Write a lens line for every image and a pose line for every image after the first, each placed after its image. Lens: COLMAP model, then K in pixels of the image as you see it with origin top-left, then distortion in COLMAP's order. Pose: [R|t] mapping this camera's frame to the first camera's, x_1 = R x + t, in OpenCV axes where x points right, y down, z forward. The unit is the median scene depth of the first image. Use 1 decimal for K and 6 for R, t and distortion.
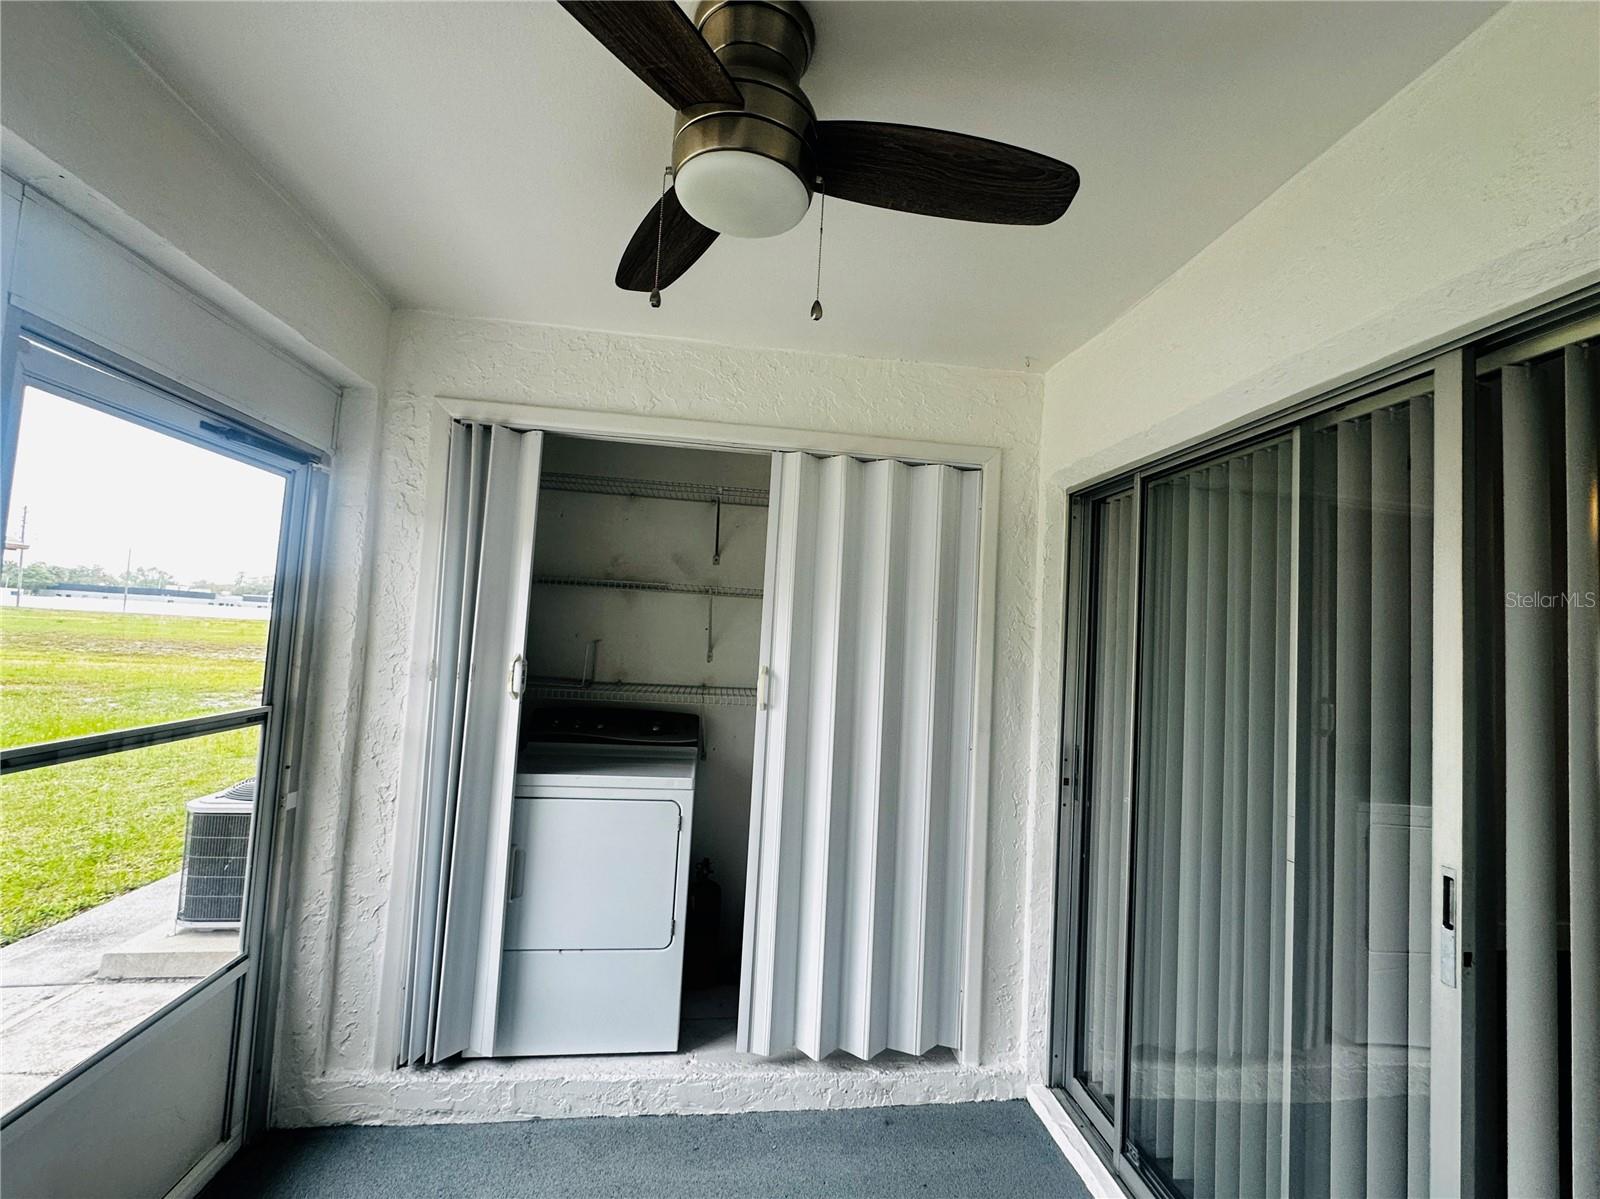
lens RADIAL K [[675.3, 0, 802.0], [0, 675.3, 597.7], [0, 0, 1]] dist [-0.003858, 0.000156]
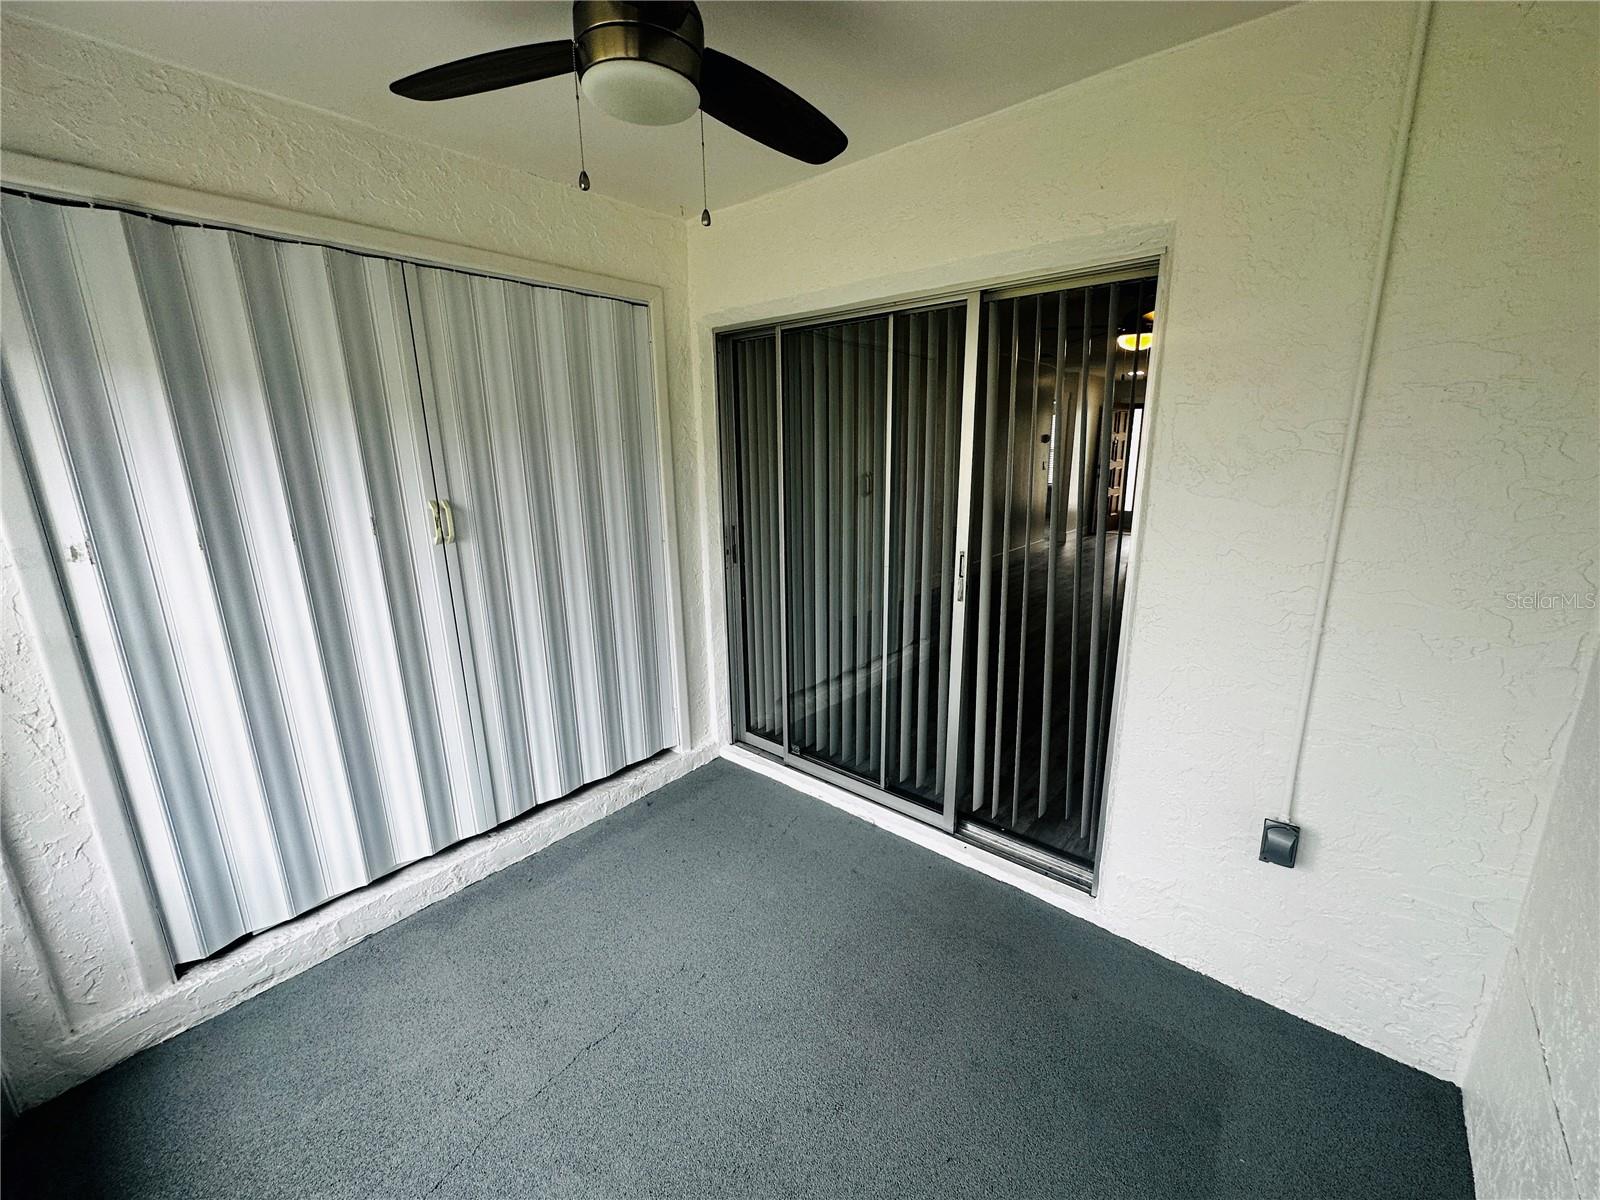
lens RADIAL K [[638.7, 0, 801.8], [0, 638.7, 599.6], [0, 0, 1]] dist [-0.006034, 0.000389]
pose [[0.733809, -0.223478, 0.641547, -0.397097], [0.014622, 0.949322, 0.313964, -0.054818], [-0.679199, -0.221008, 0.699889, -0.073578]]
